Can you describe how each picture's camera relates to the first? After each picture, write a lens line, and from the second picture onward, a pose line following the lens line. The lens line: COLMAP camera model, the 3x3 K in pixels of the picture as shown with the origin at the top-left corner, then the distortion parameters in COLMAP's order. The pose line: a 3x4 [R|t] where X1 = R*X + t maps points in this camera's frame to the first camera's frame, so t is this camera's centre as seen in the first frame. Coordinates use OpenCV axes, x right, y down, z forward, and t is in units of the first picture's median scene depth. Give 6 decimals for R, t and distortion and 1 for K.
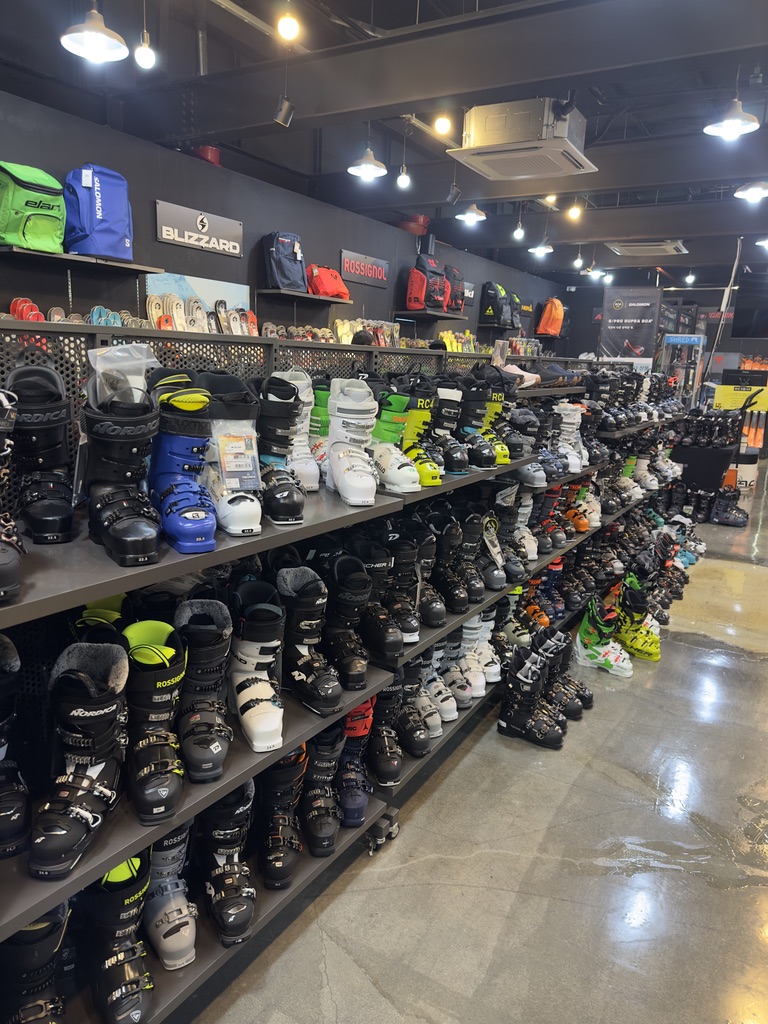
lens RADIAL K [[722.5, 0, 384.0], [0, 722.5, 512.0], [0, 0, 1]] dist [0.010430, 0.000436]
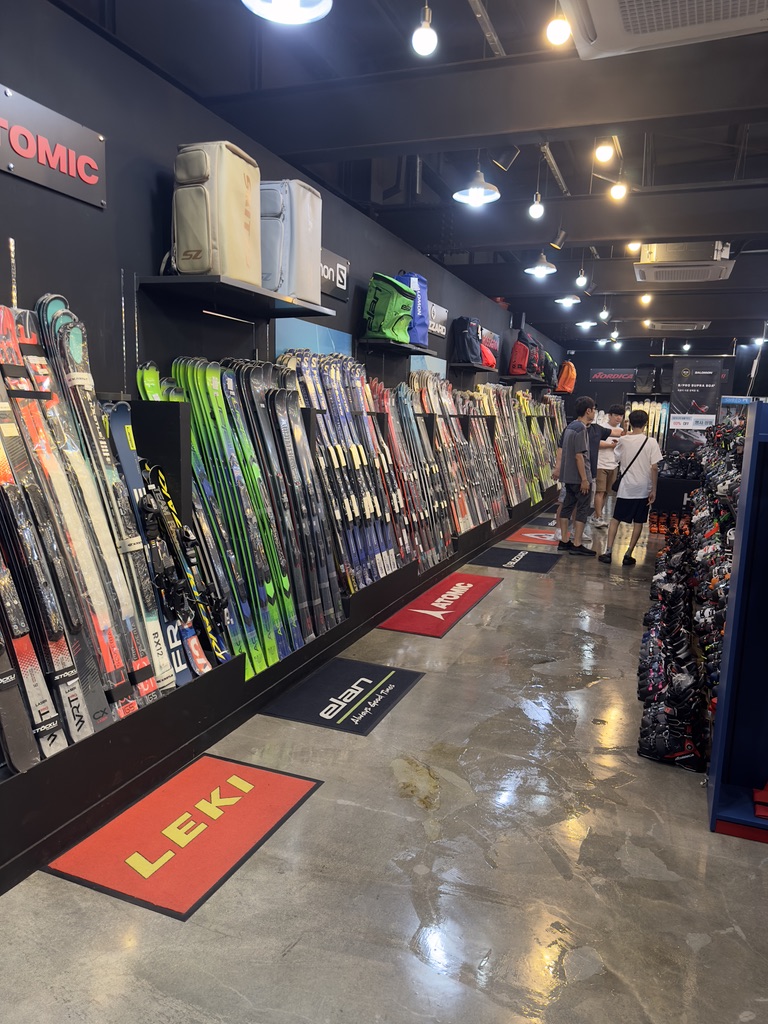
lens RADIAL K [[722.5, 0, 384.0], [0, 722.5, 512.0], [0, 0, 1]] dist [0.010430, 0.000436]
pose [[0.982870, -0.031855, 0.181527, -0.481844], [0.042775, 0.997483, -0.056558, 0.003294], [-0.179268, 0.063354, 0.981758, -0.138394]]
